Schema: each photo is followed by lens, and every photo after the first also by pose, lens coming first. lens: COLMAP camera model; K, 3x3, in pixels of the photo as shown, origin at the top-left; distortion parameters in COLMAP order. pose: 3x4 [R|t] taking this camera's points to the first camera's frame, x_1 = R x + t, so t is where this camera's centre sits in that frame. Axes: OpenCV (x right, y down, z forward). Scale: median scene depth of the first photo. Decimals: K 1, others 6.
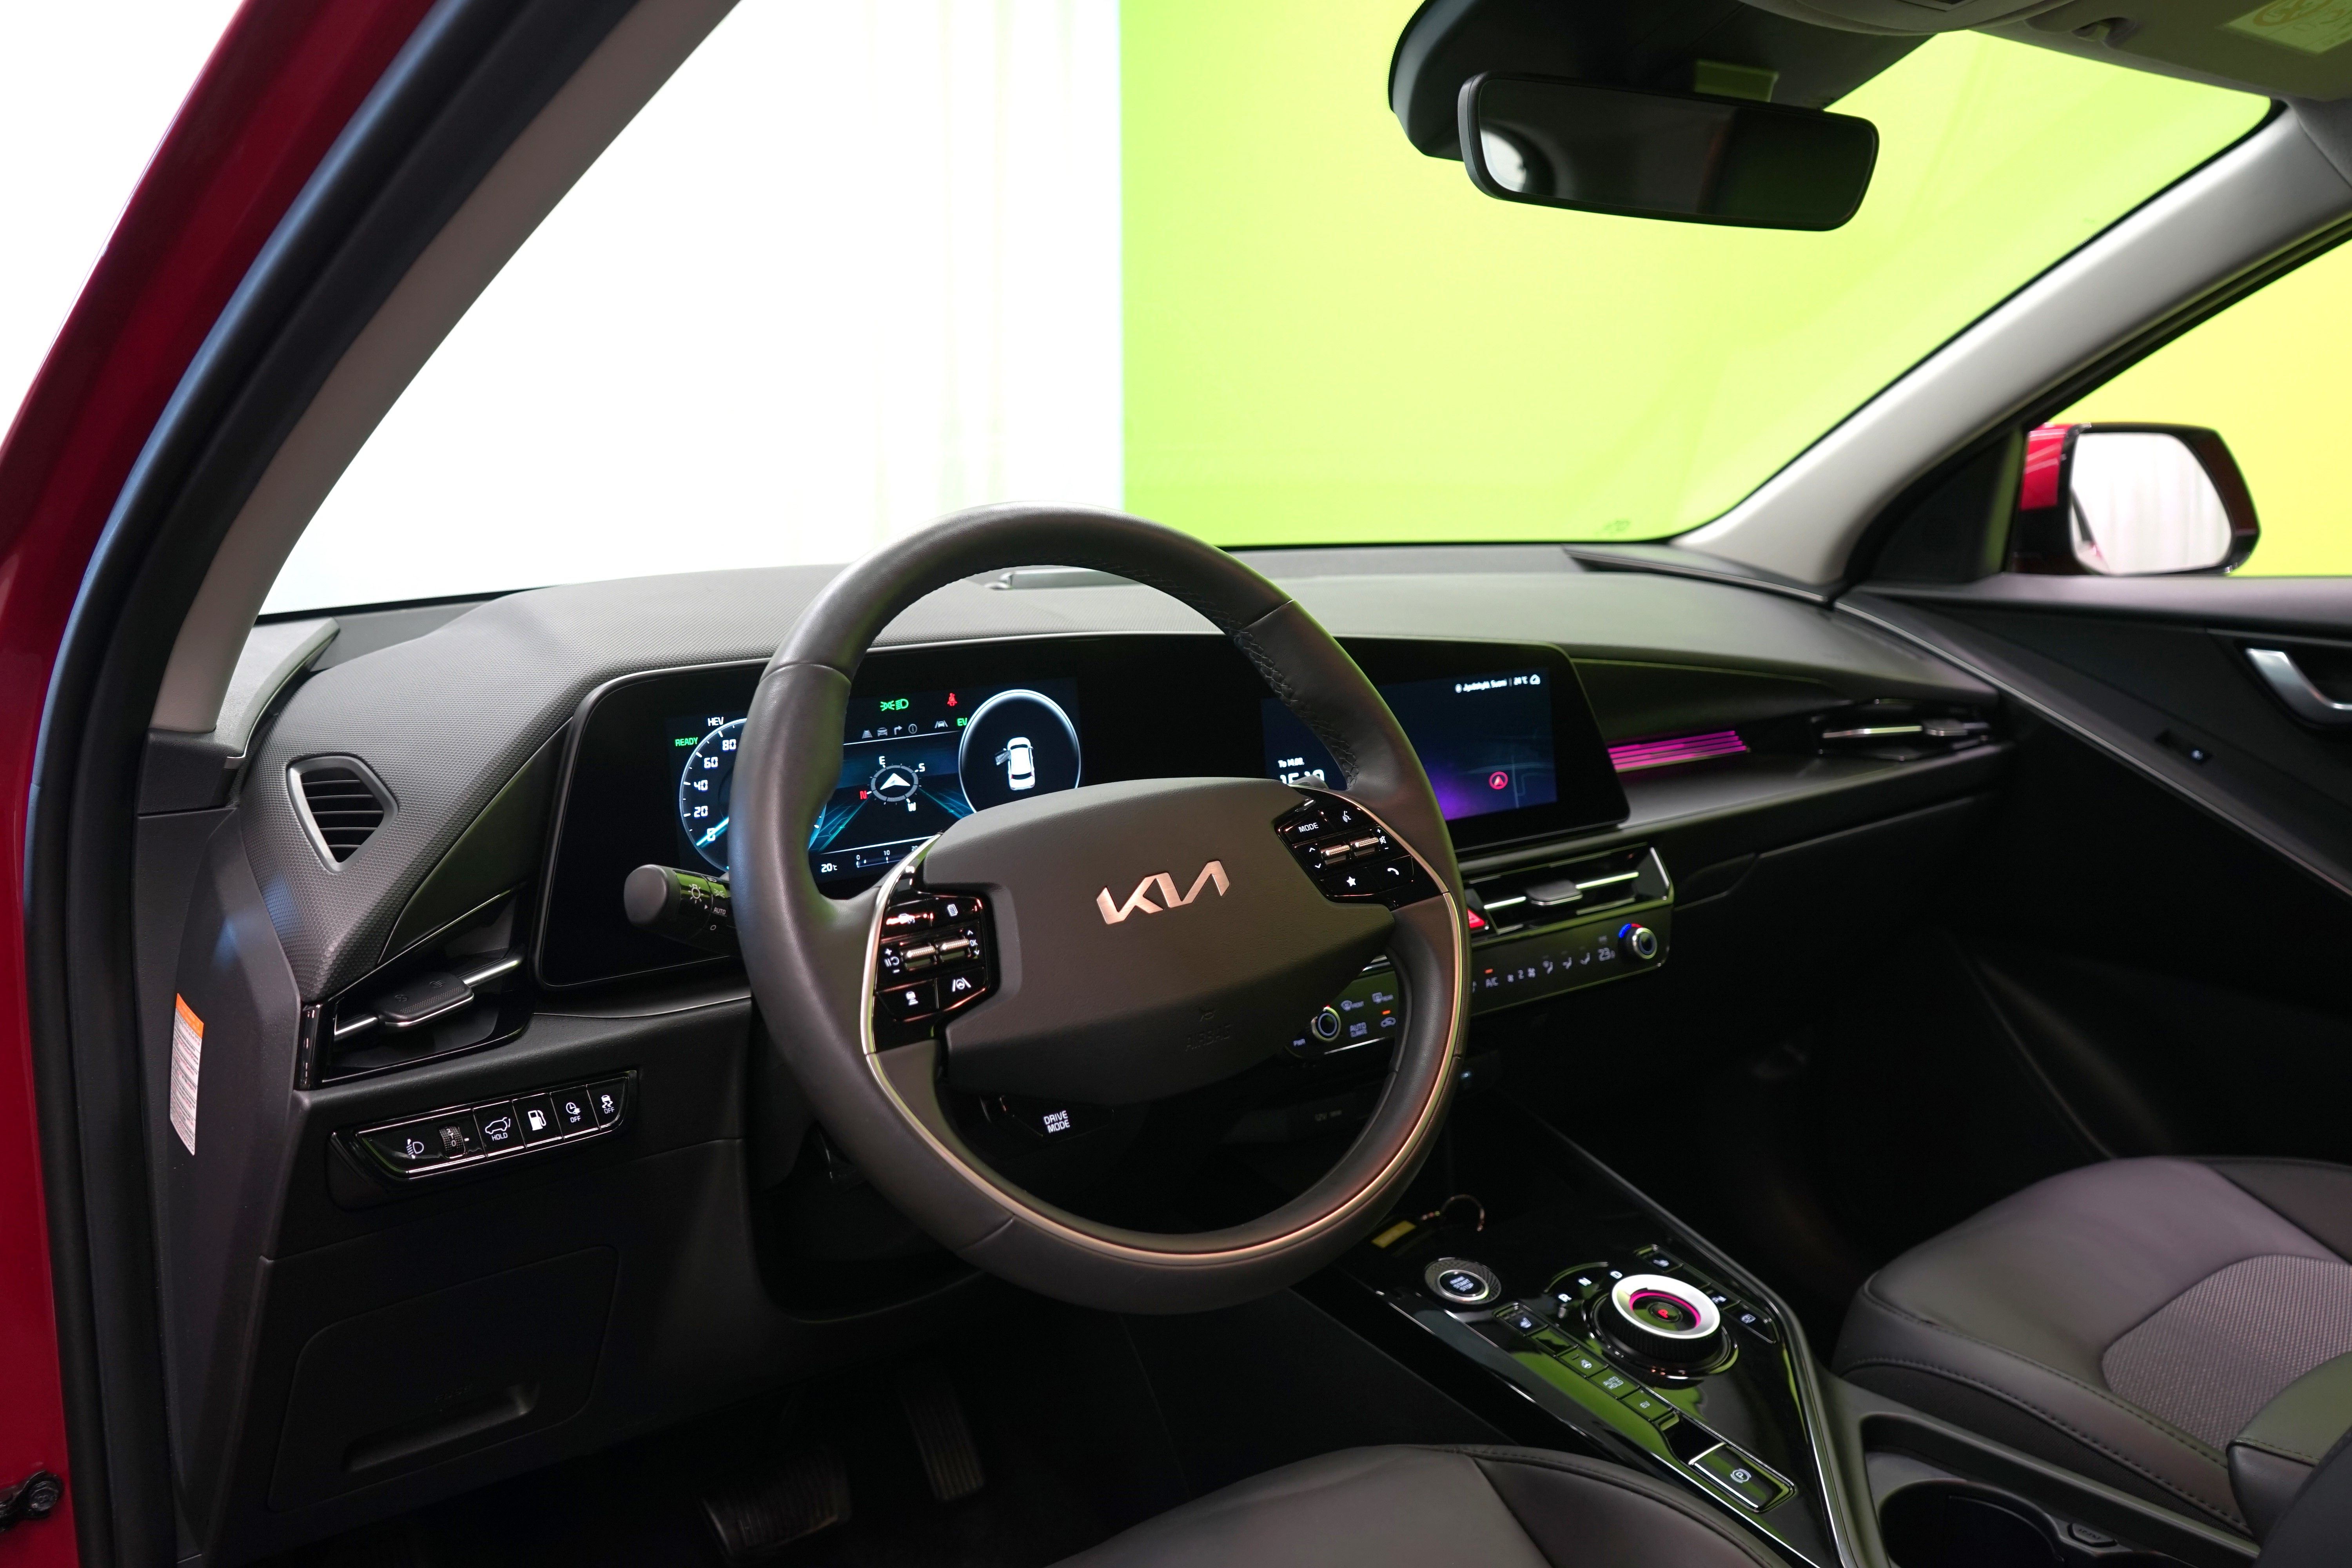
lens RADIAL K [[1878.7, 0, 1176.0], [0, 1878.7, 784.0], [0, 0, 1]] dist [0.001093, 0.000727]
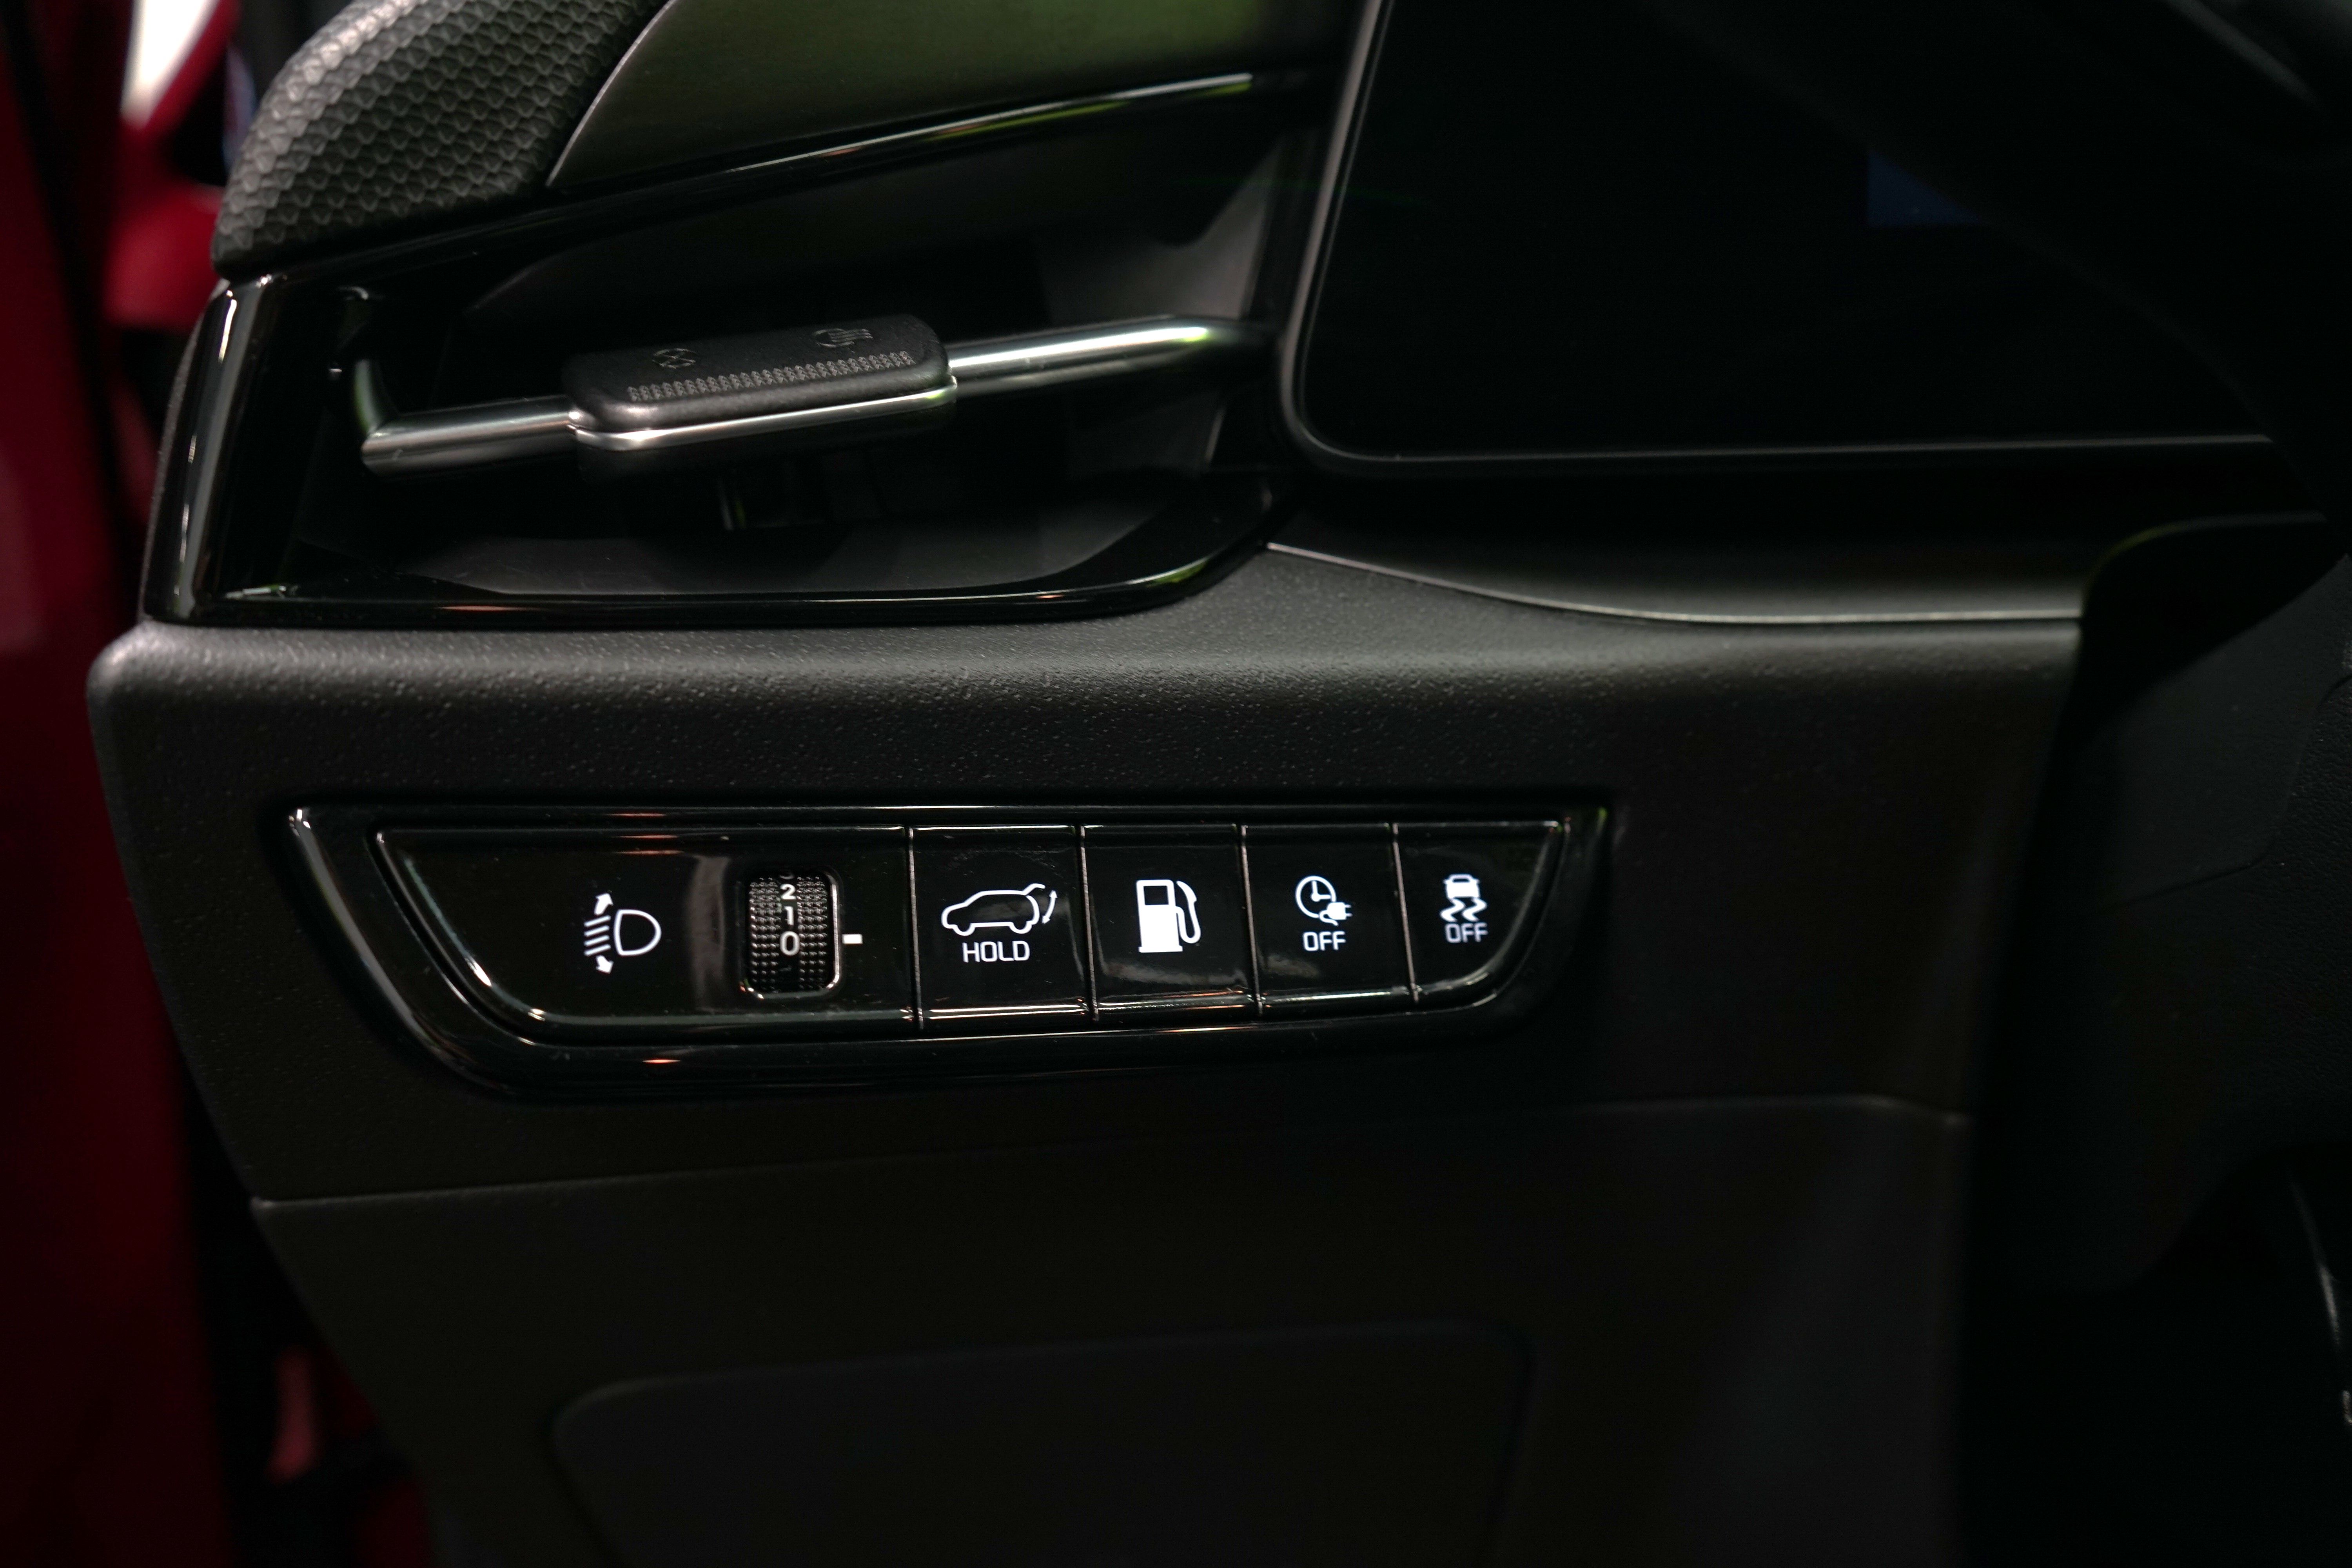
lens RADIAL K [[1878.7, 0, 1176.0], [0, 1878.7, 784.0], [0, 0, 1]] dist [0.001093, 0.000727]
pose [[0.801907, 0.164221, -0.574436, -0.189063], [-0.097146, 0.984526, 0.145844, 0.120764], [0.589498, -0.061149, 0.805452, 0.781437]]
